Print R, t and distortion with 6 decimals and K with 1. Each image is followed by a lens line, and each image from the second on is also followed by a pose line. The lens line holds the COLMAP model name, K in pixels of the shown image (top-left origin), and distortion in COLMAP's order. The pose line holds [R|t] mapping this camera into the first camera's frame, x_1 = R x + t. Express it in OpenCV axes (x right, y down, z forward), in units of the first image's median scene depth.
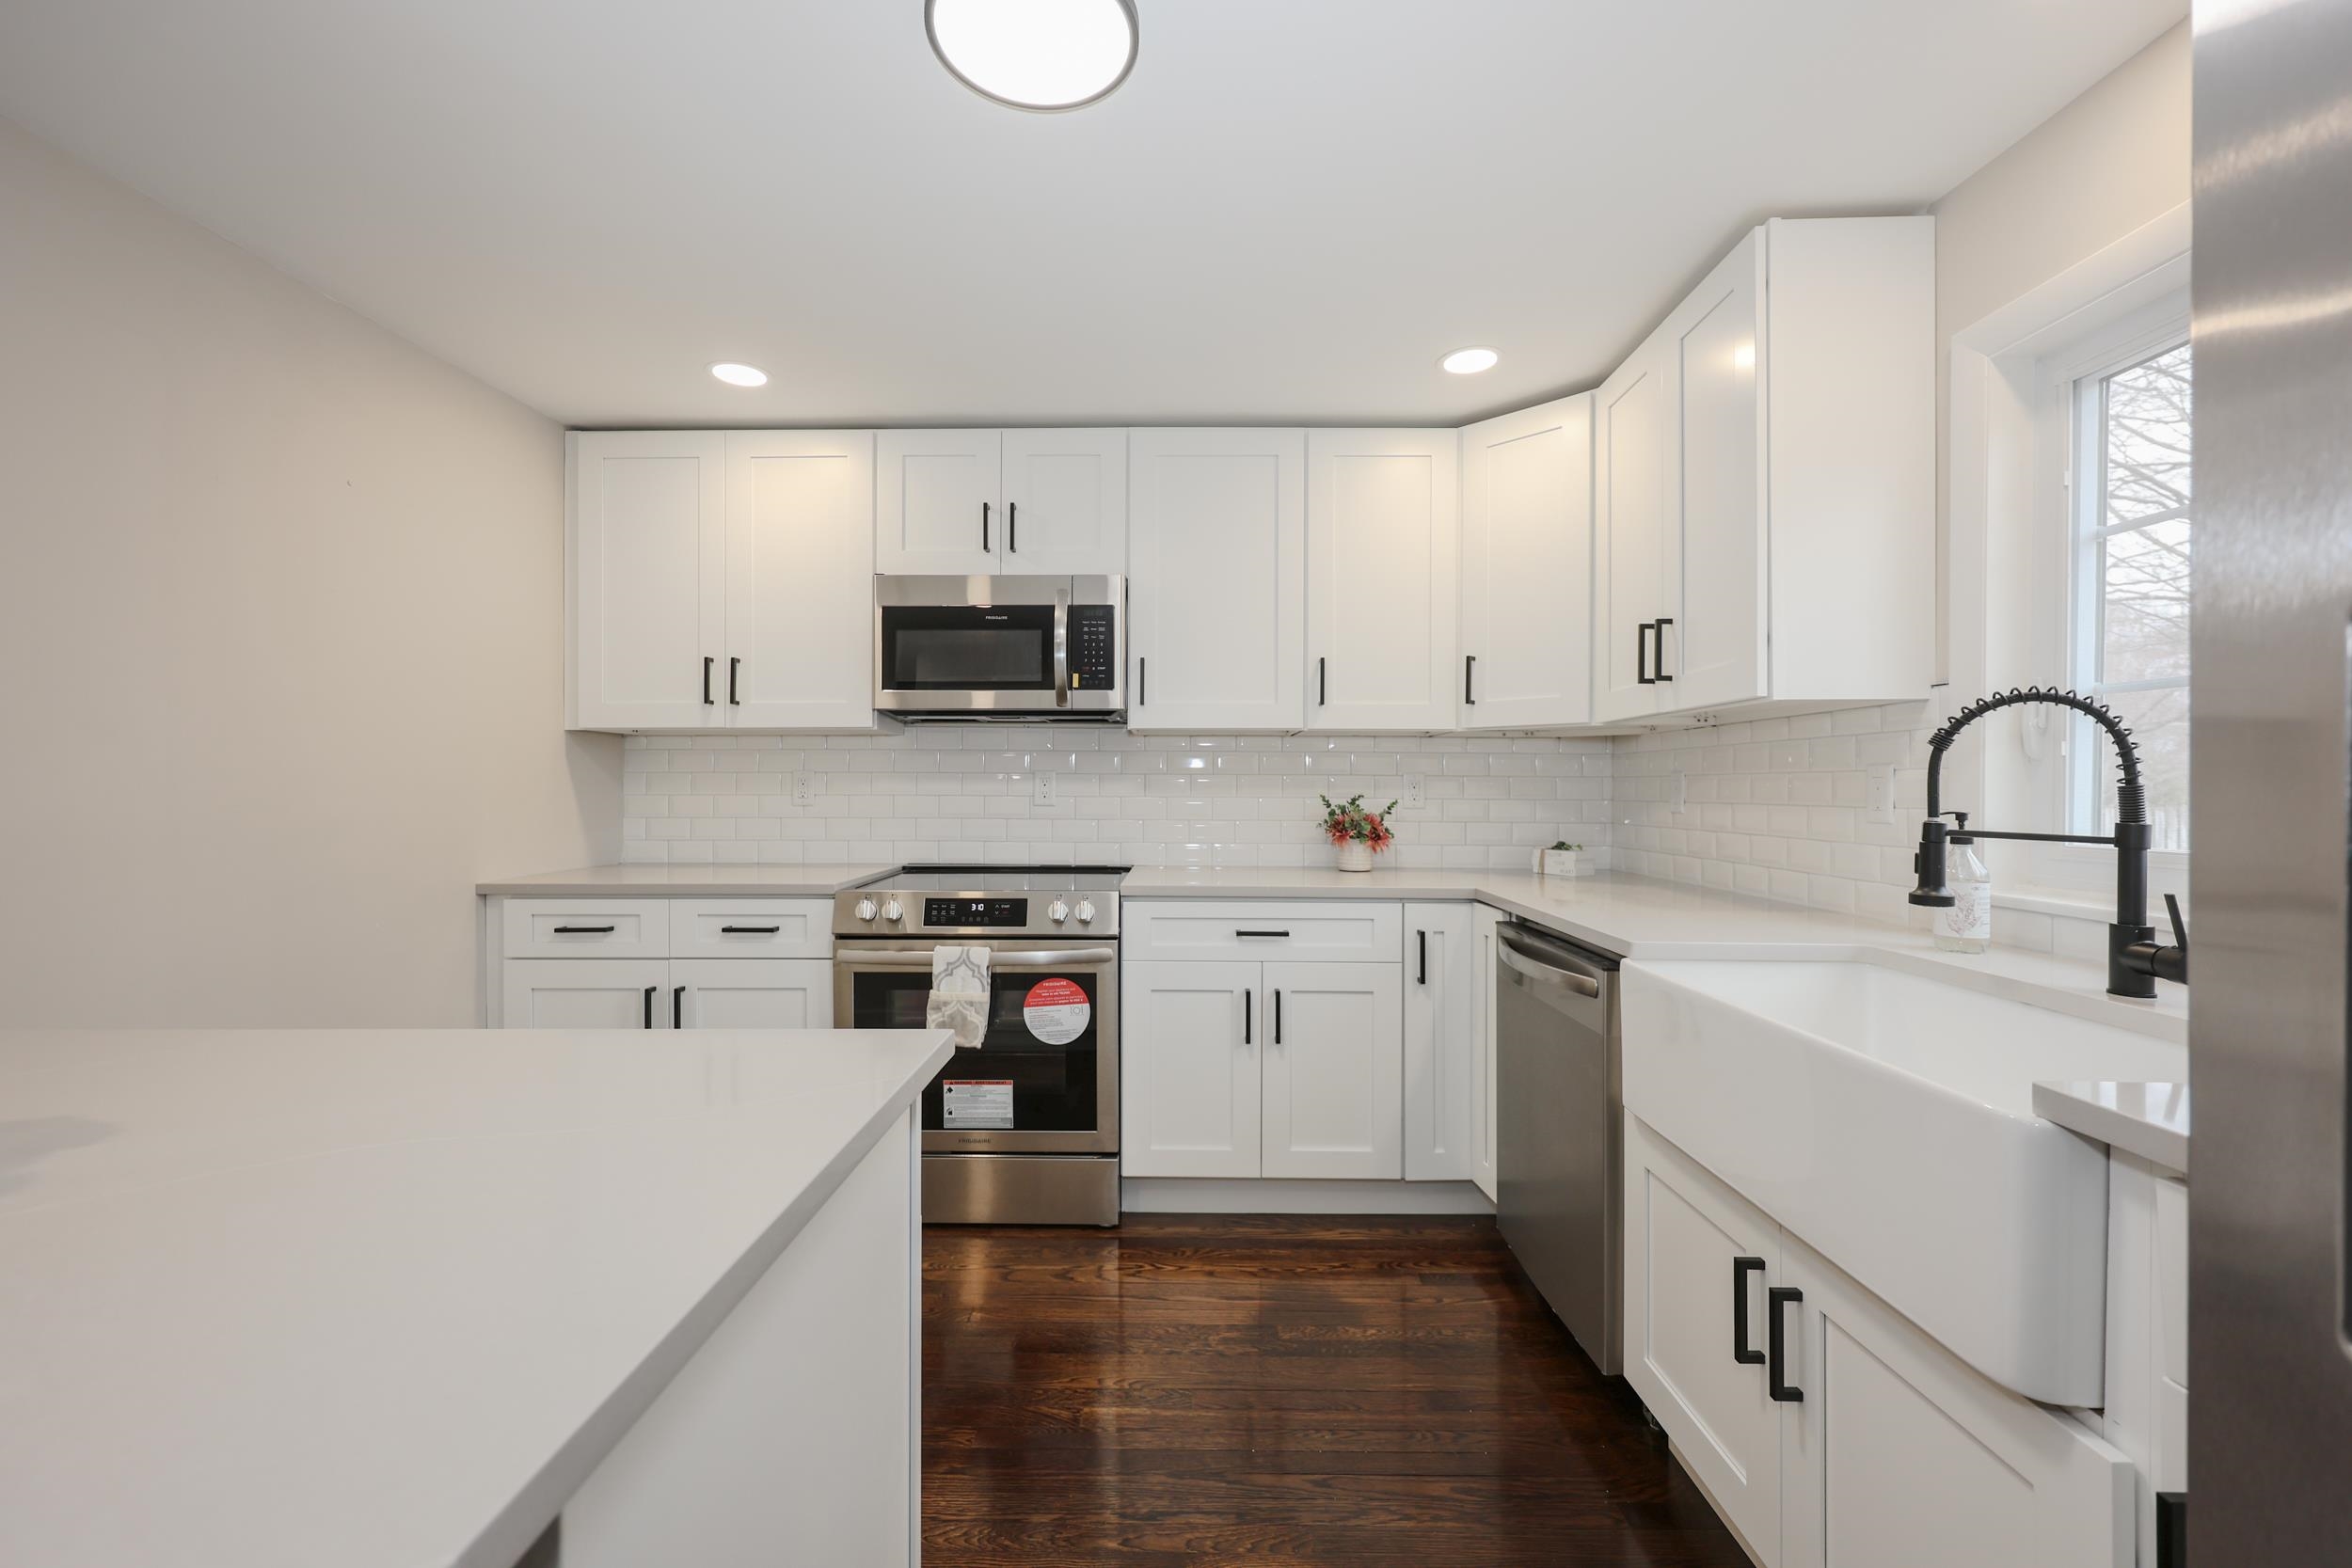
lens RADIAL K [[951.3, 0, 1174.1], [0, 951.3, 785.9], [0, 0, 1]] dist [0.000713, 0.000220]
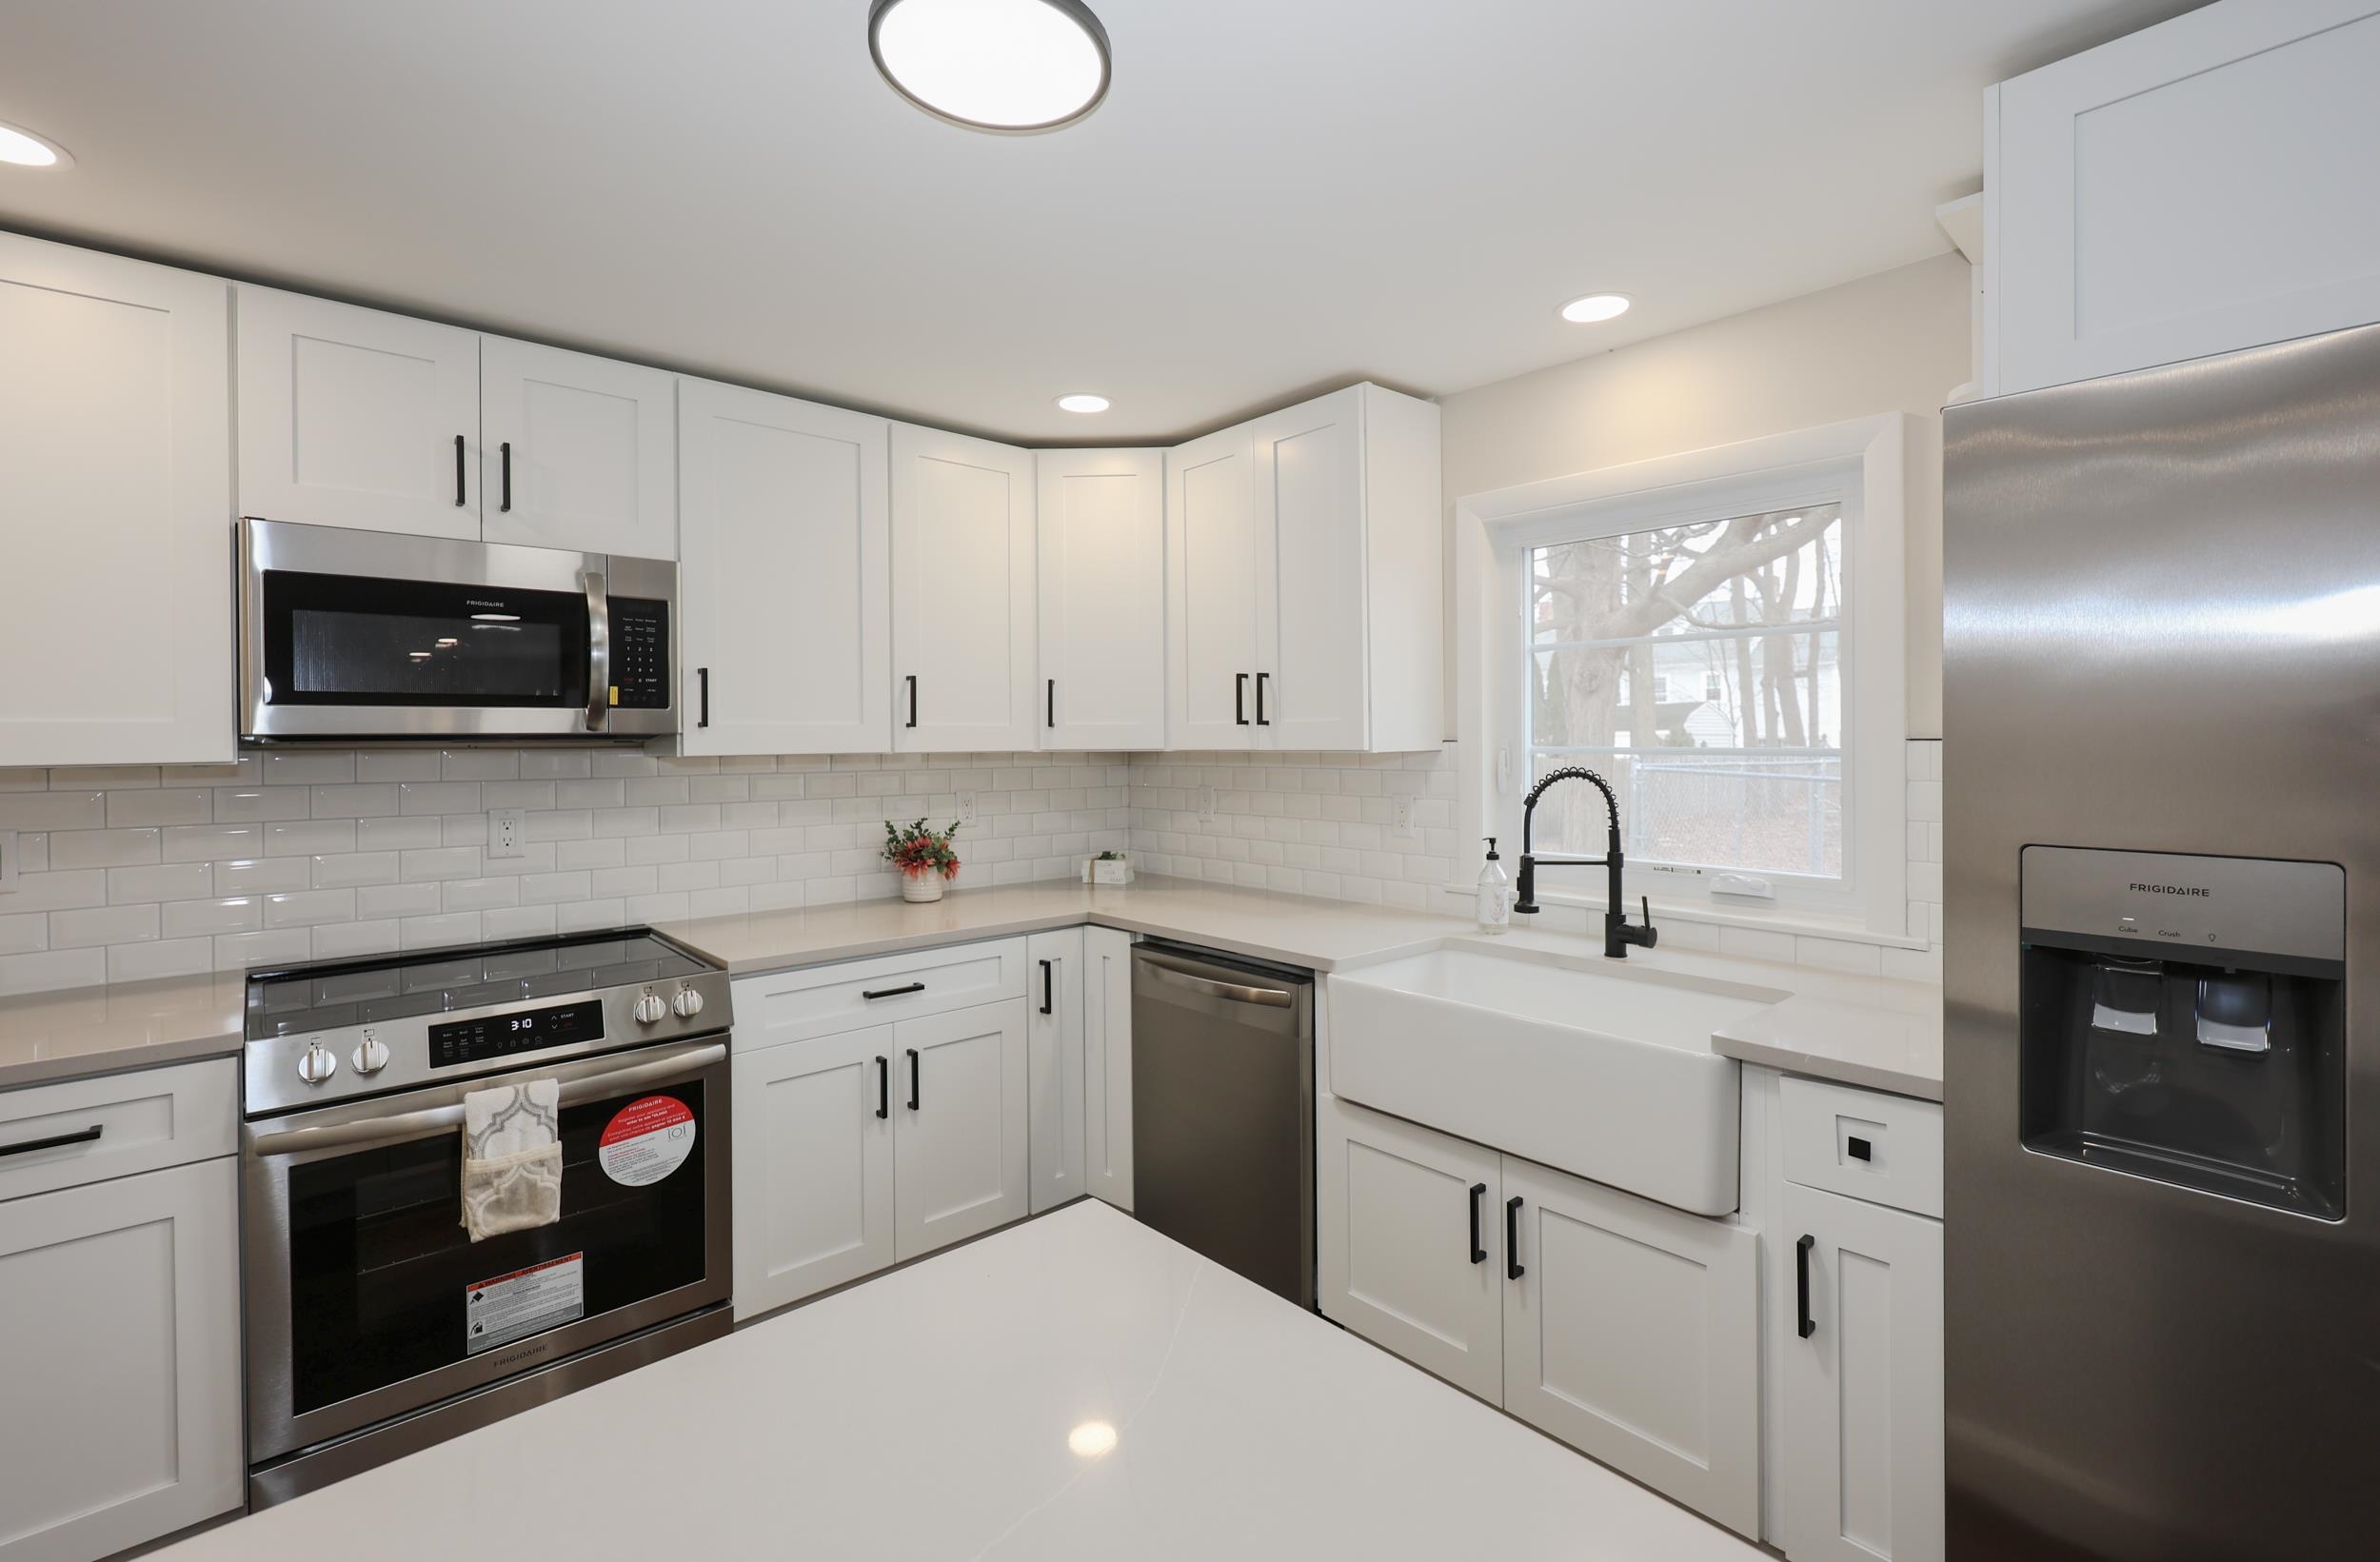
lens RADIAL K [[1044.0, 0, 1207.6], [0, 1044.0, 740.2], [0, 0, 1]] dist [0.001525, 0.000023]
pose [[0.727745, -0.010015, 0.685775, -0.361546], [0.009226, 0.999946, 0.004813, -0.082260], [-0.685786, 0.002824, 0.727798, 0.081338]]
